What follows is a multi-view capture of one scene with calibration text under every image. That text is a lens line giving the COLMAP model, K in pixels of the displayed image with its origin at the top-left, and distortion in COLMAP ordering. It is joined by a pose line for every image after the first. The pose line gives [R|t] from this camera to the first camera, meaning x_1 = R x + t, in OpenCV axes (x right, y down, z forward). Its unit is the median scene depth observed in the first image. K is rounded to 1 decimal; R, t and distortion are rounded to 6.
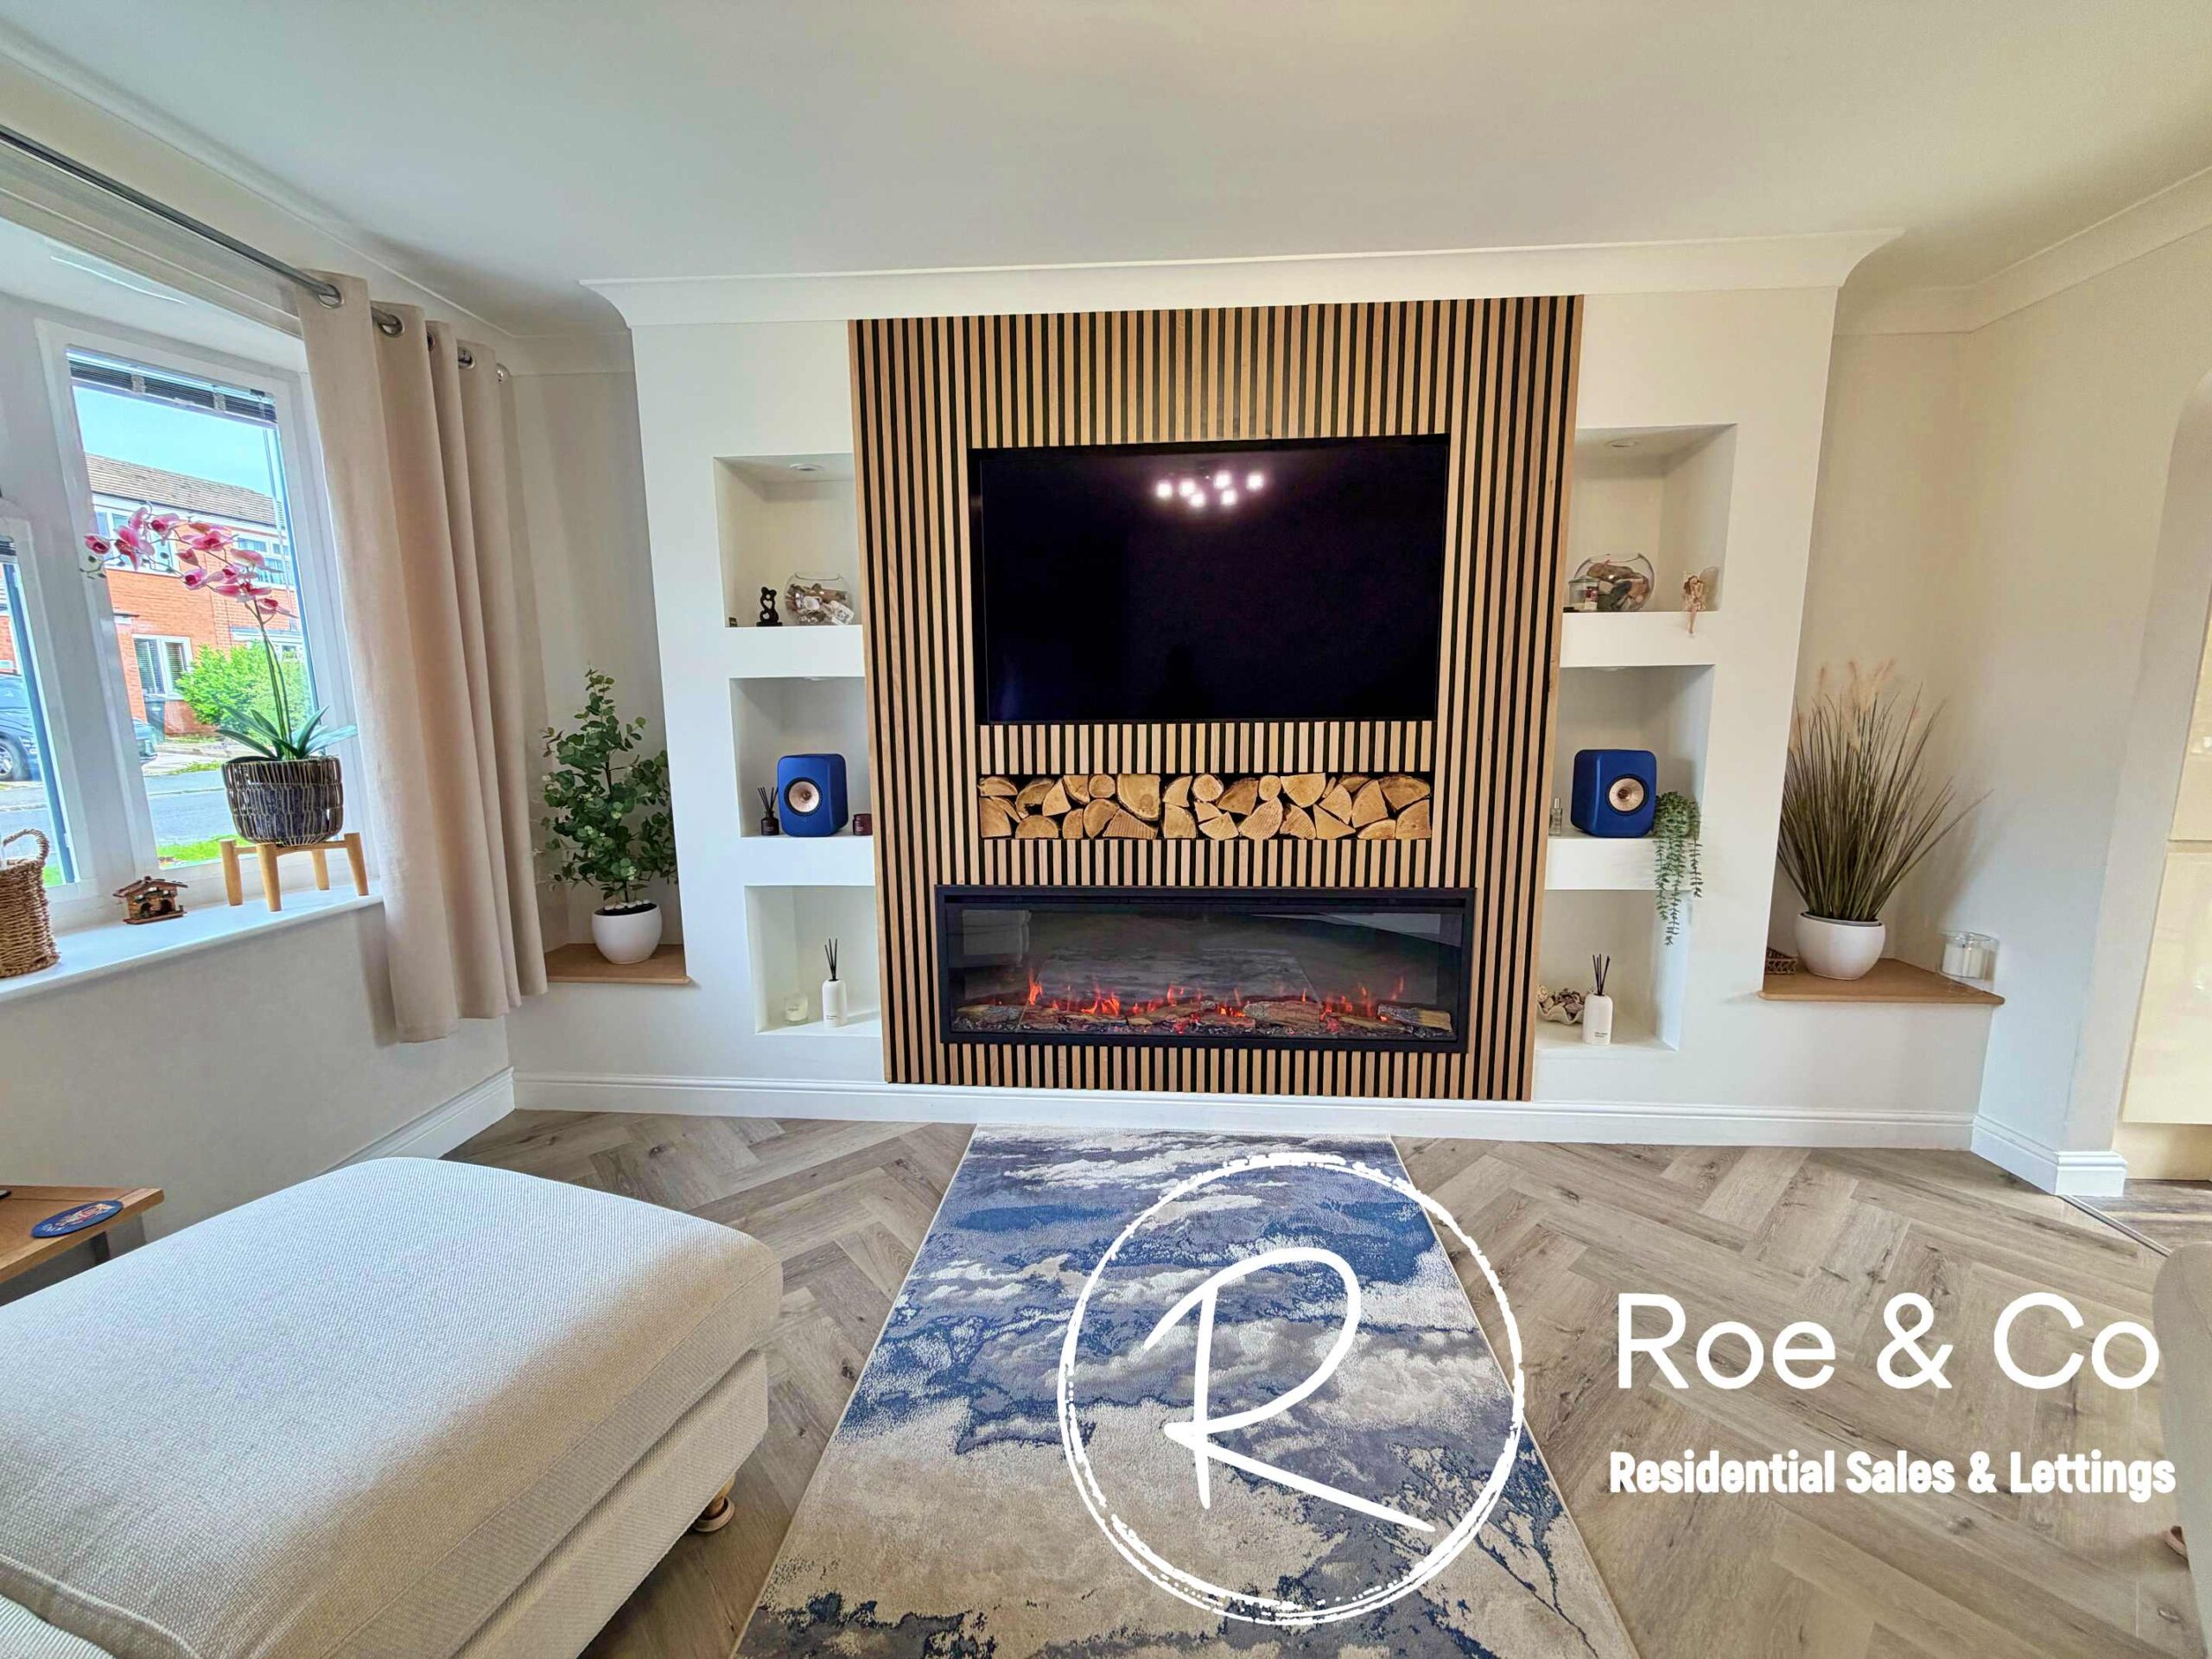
lens RADIAL K [[880.0, 0, 1098.6], [0, 880.0, 827.0], [0, 0, 1]] dist [-0.001631, 0.000331]
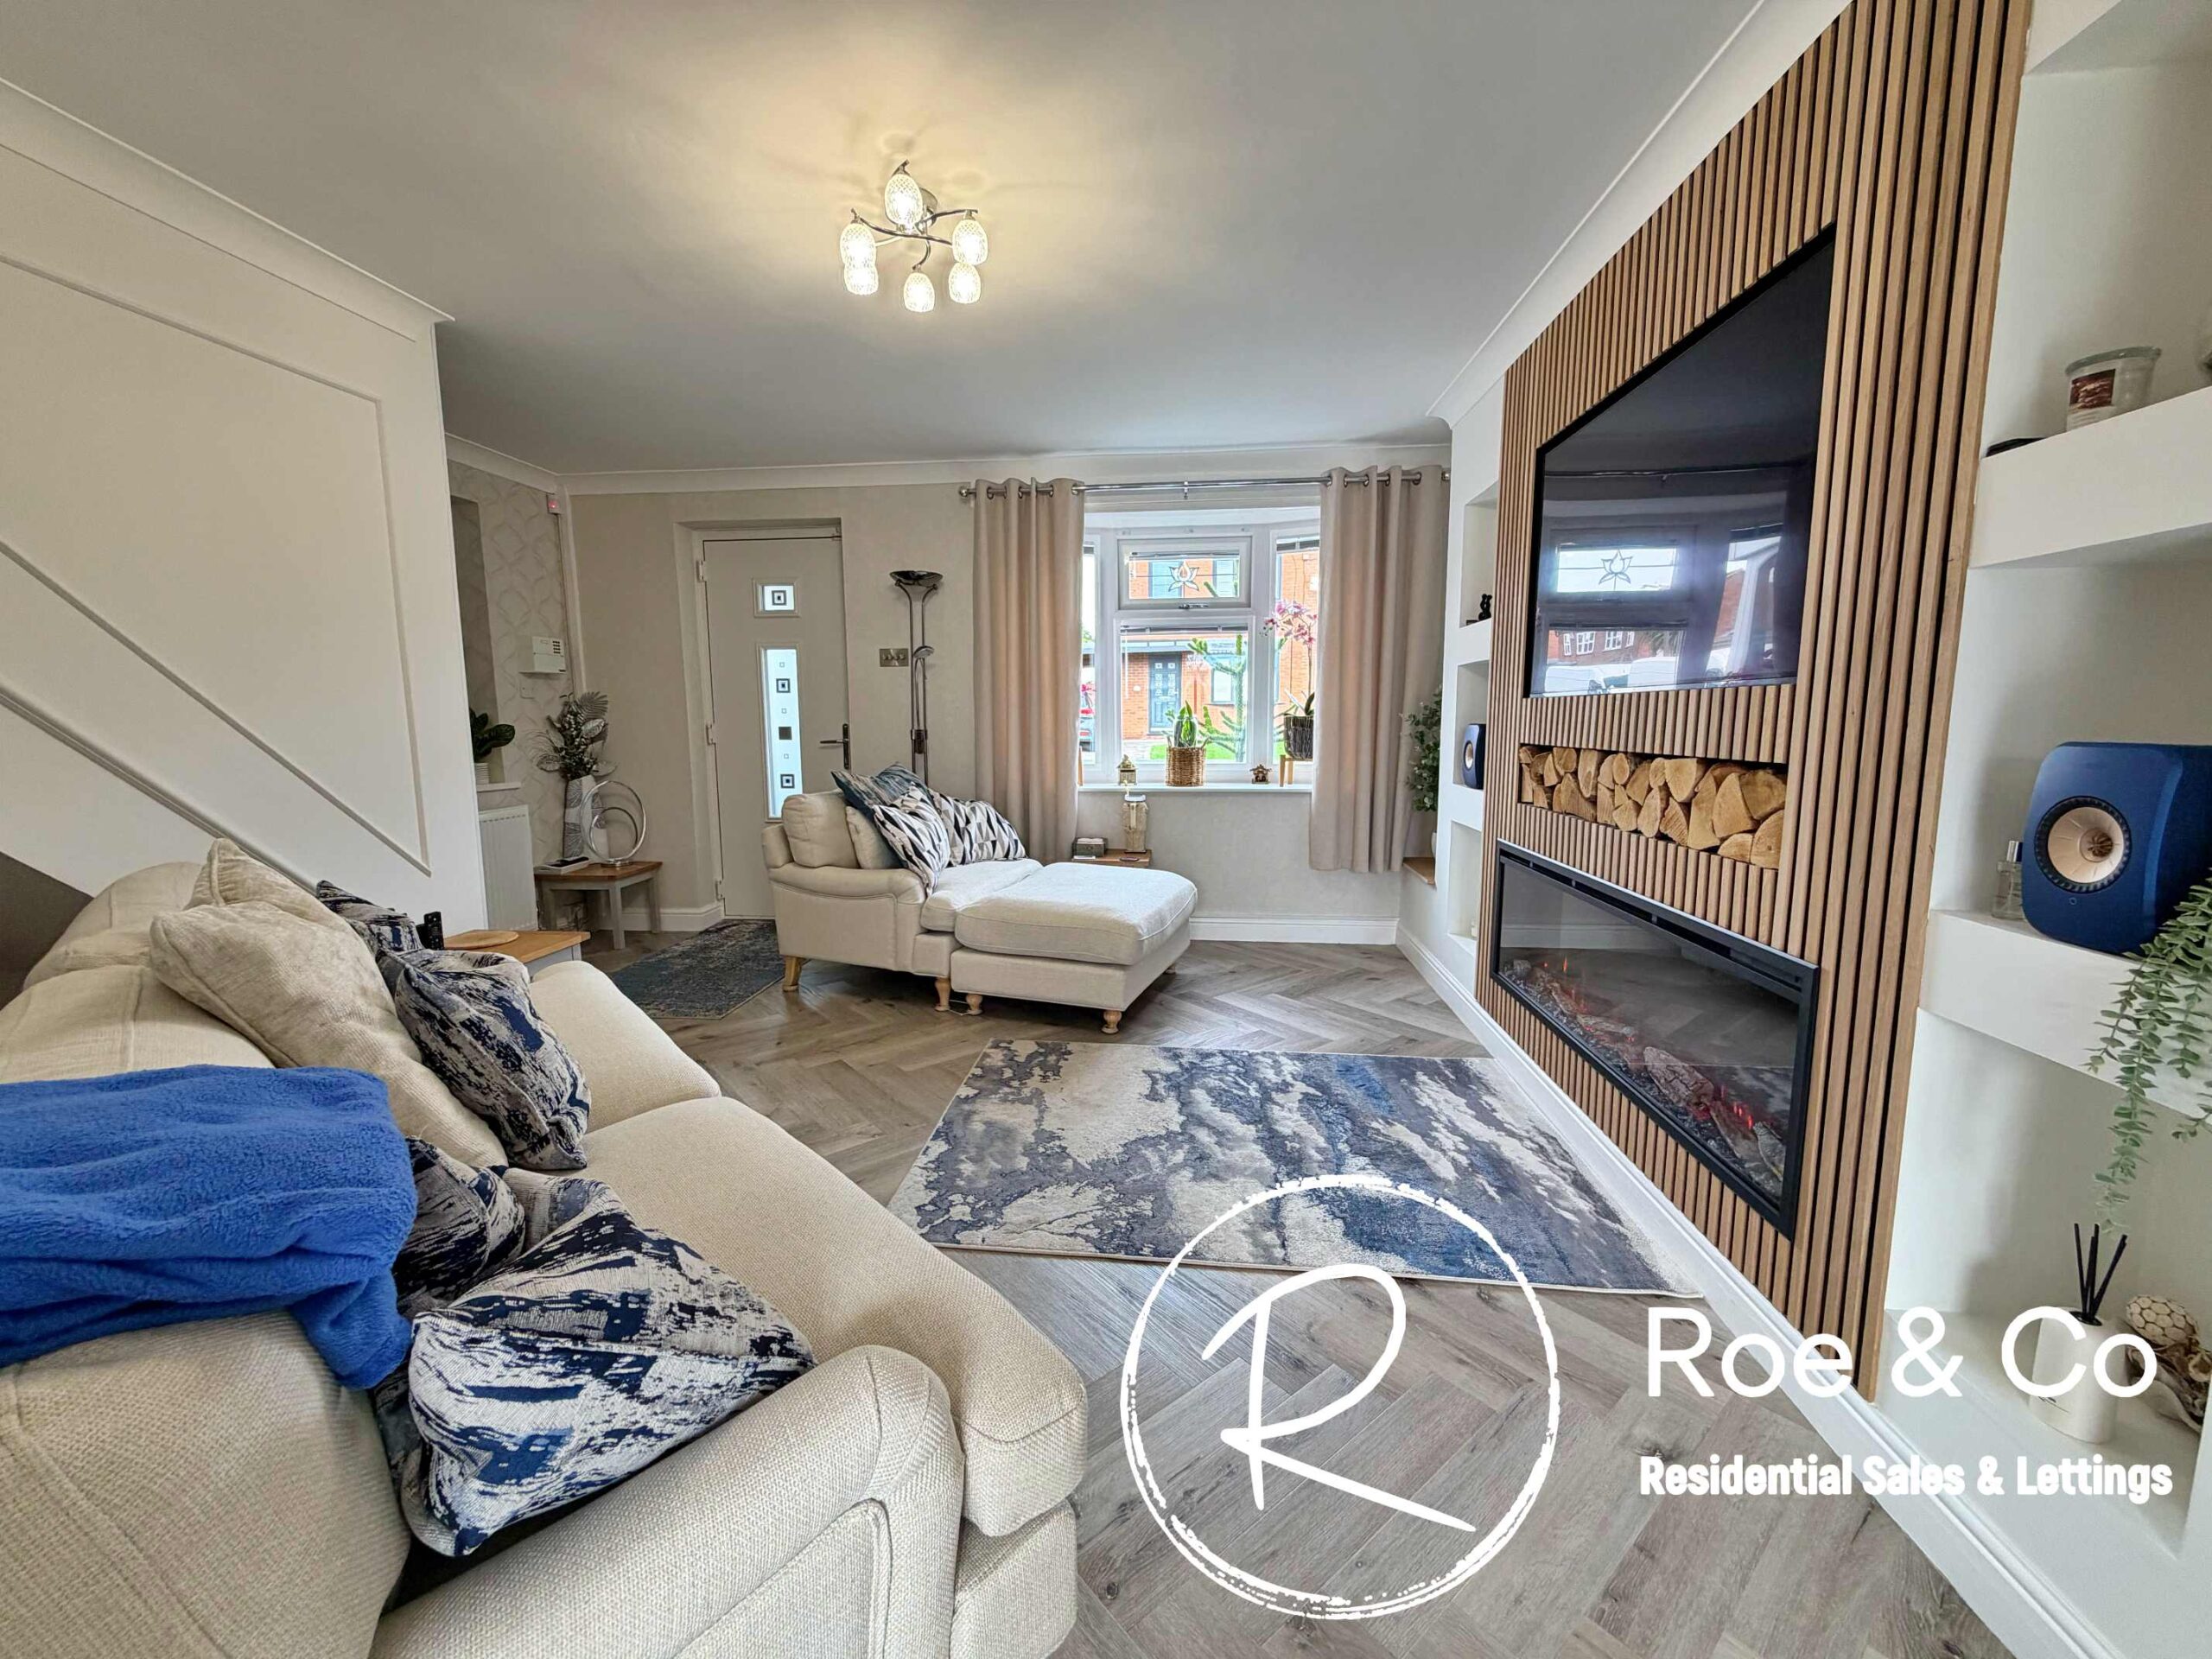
lens RADIAL K [[880.0, 0, 1098.6], [0, 880.0, 827.0], [0, 0, 1]] dist [-0.001631, 0.000331]
pose [[-0.030425, 0.136156, -0.990220, 1.004920], [-0.141680, 0.980089, 0.139116, -0.035833], [0.989445, 0.144527, -0.010528, 0.511742]]
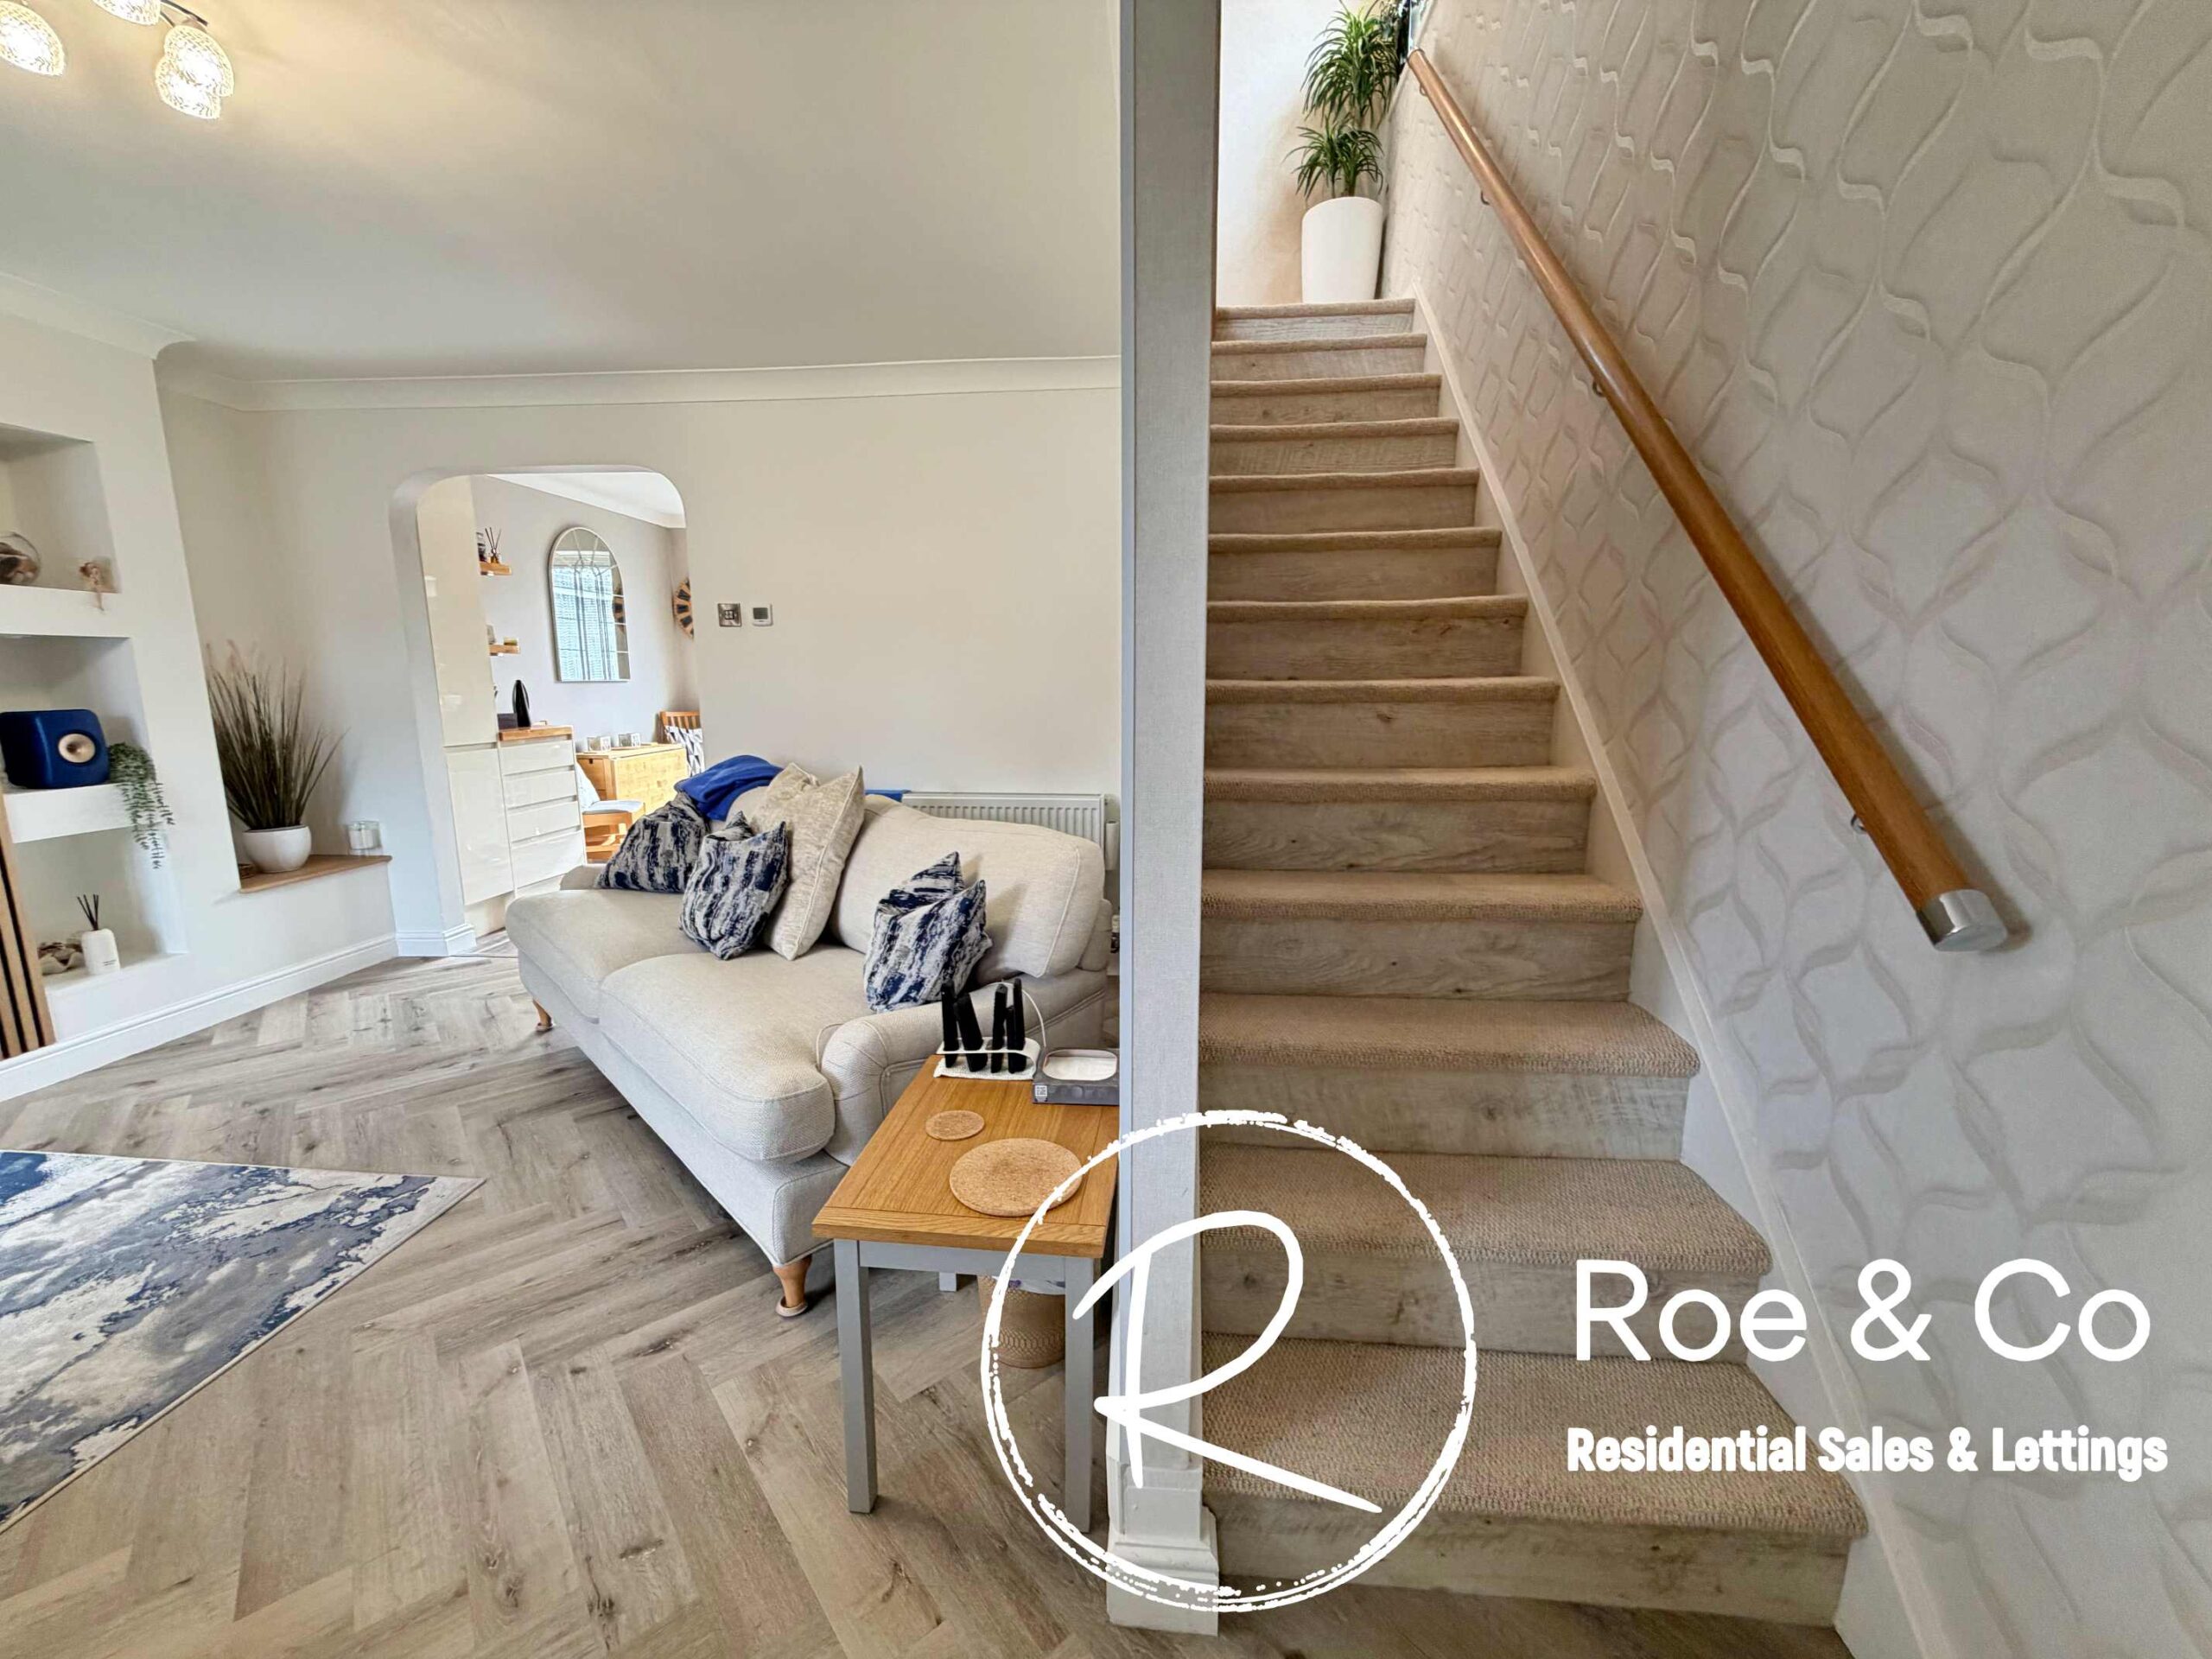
lens RADIAL K [[883.9, 0, 1094.9], [0, 883.9, 829.7], [0, 0, 1]] dist [0.001352, 0.000663]
pose [[0.014186, -0.163491, 0.986443, -0.522149], [0.148869, 0.975892, 0.159601, 0.077619], [-0.988755, 0.144587, 0.038183, -0.331504]]
